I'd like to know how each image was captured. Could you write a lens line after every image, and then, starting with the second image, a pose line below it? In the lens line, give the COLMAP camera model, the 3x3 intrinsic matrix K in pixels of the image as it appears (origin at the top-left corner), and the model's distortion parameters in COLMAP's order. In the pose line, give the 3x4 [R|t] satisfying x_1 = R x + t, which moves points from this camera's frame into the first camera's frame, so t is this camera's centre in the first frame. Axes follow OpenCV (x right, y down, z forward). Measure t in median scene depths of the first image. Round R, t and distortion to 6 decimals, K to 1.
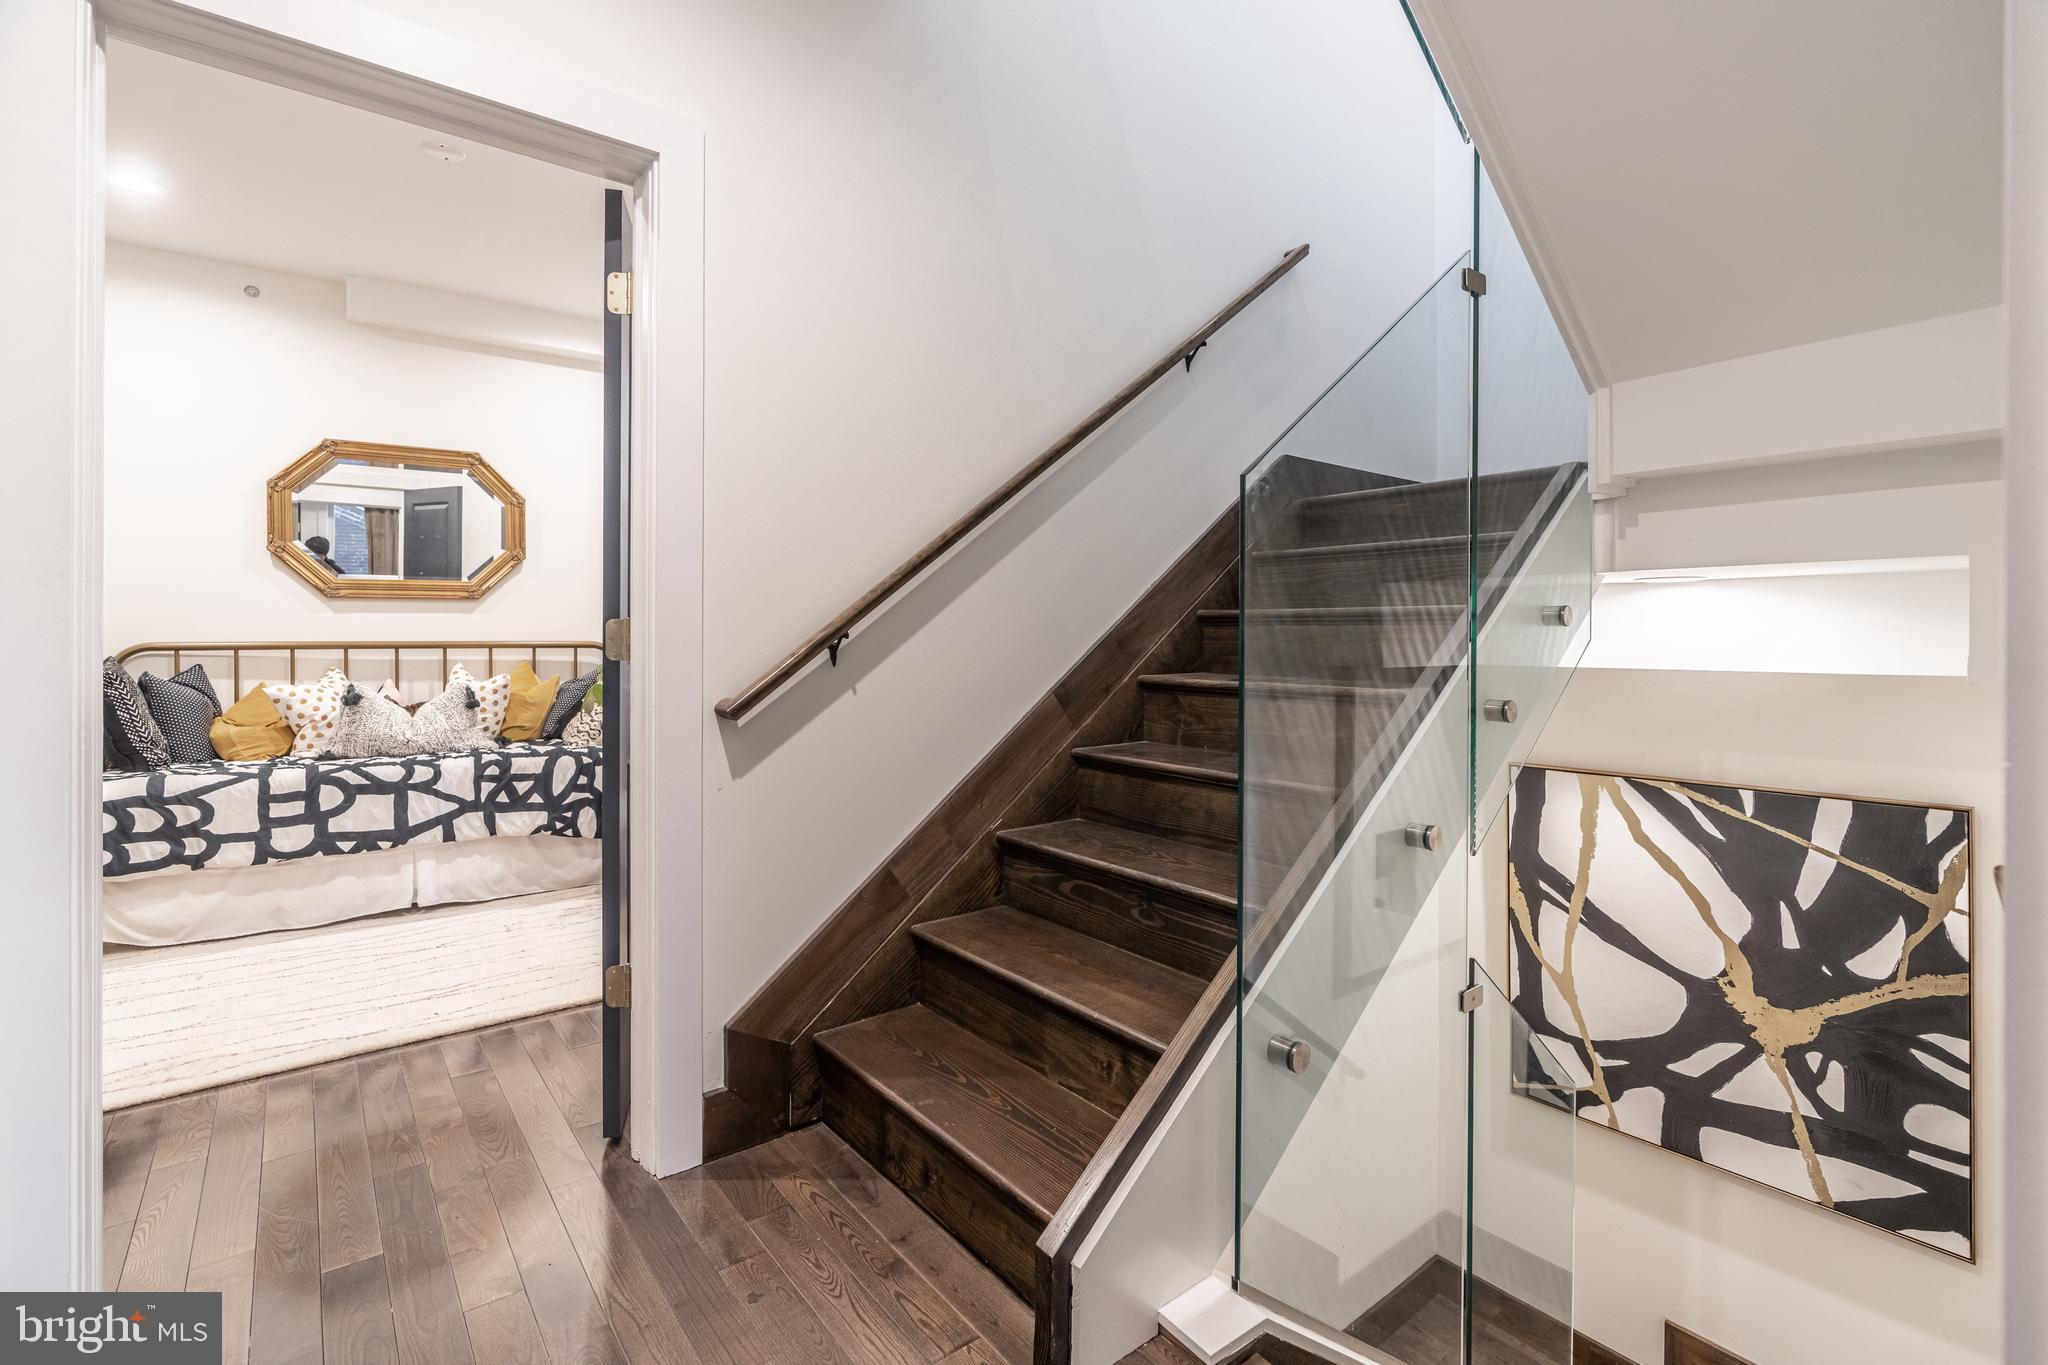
lens RADIAL K [[941.3, 0, 1023.8], [0, 941.3, 641.8], [0, 0, 1]] dist [-0.012312, 0.007235]
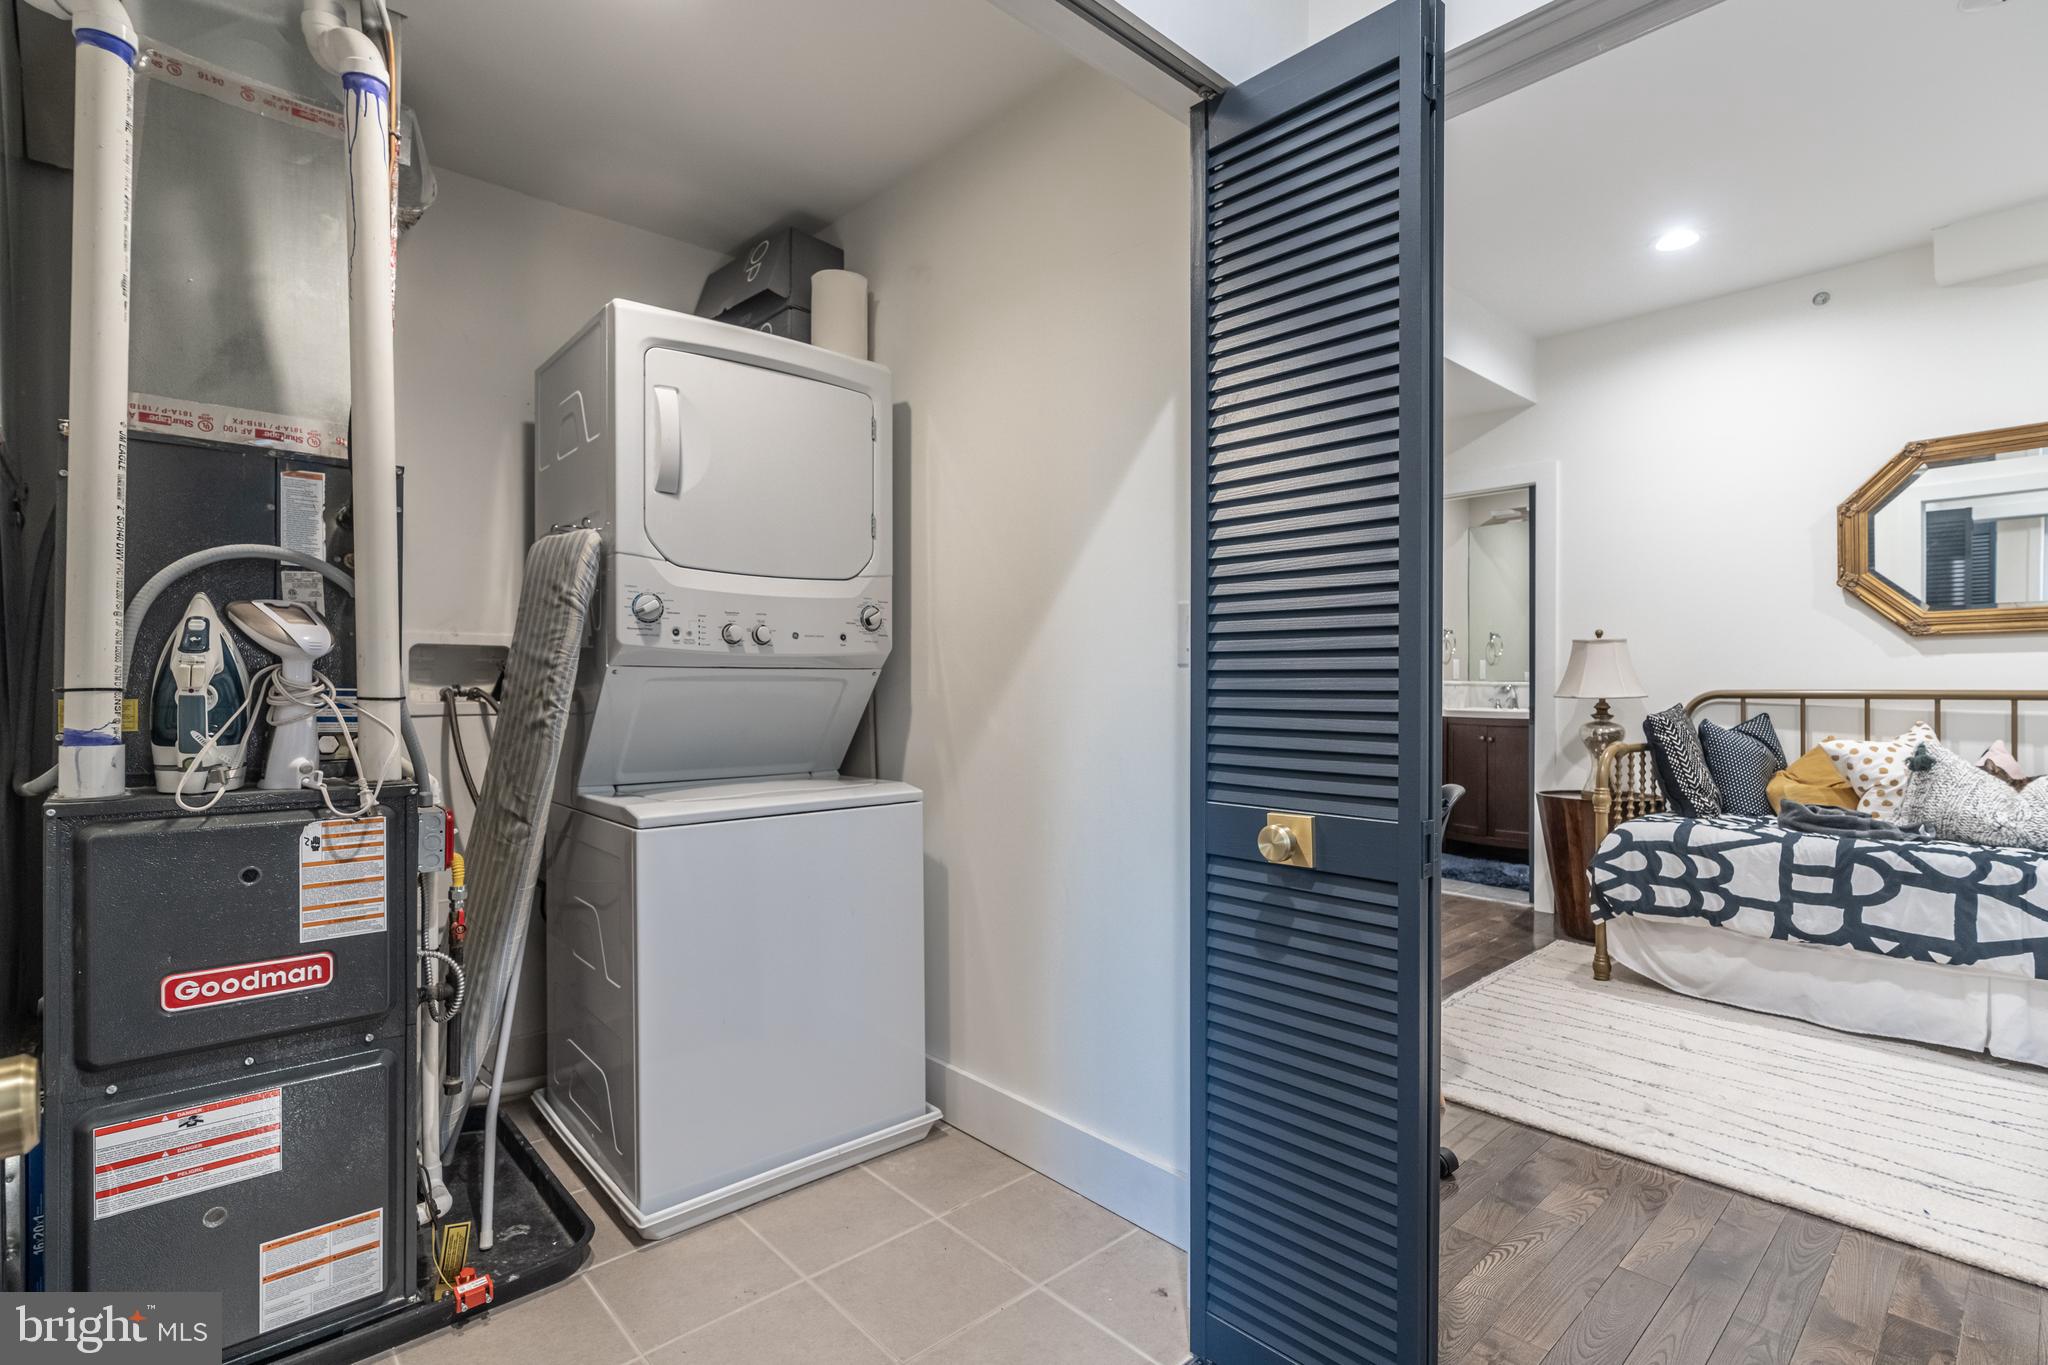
lens RADIAL K [[958.4, 0, 1019.6], [0, 958.4, 686.2], [0, 0, 1]] dist [0.000142, -0.000212]
pose [[0.075317, 0.003495, -0.997153, 0.039455], [-0.004359, 0.999985, 0.003175, -0.003548], [0.997150, 0.004107, 0.075332, 0.197645]]
